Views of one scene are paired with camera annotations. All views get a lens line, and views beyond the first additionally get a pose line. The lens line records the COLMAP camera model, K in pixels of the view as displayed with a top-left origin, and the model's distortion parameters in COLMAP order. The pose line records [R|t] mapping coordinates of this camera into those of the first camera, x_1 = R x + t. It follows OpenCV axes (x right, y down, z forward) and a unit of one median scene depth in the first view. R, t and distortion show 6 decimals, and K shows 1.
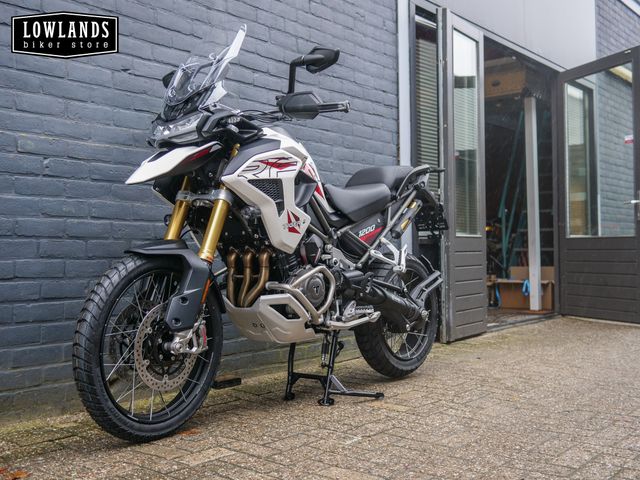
lens RADIAL K [[735.9, 0, 315.8], [0, 735.9, 238.7], [0, 0, 1]] dist [-0.007116, 0.000000]
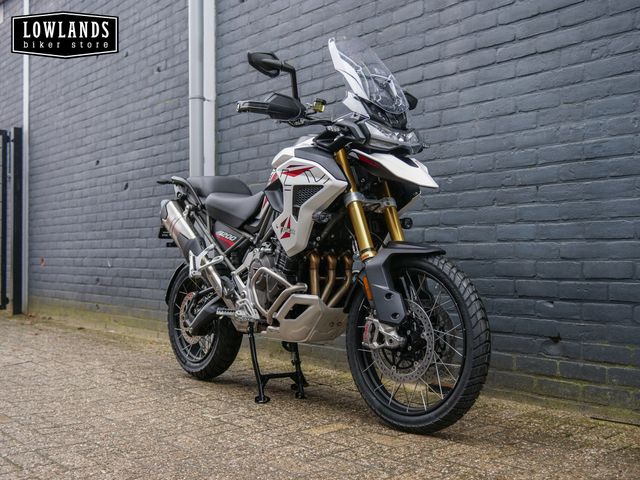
lens RADIAL K [[735.9, 0, 320.3], [0, 735.9, 243.3], [0, 0, 1]] dist [-0.007116, 0.000000]
pose [[-0.172902, -0.012411, -0.984861, 1.074864], [0.022382, 0.999613, -0.016527, 0.018408], [0.984685, -0.024901, -0.172557, 1.253826]]
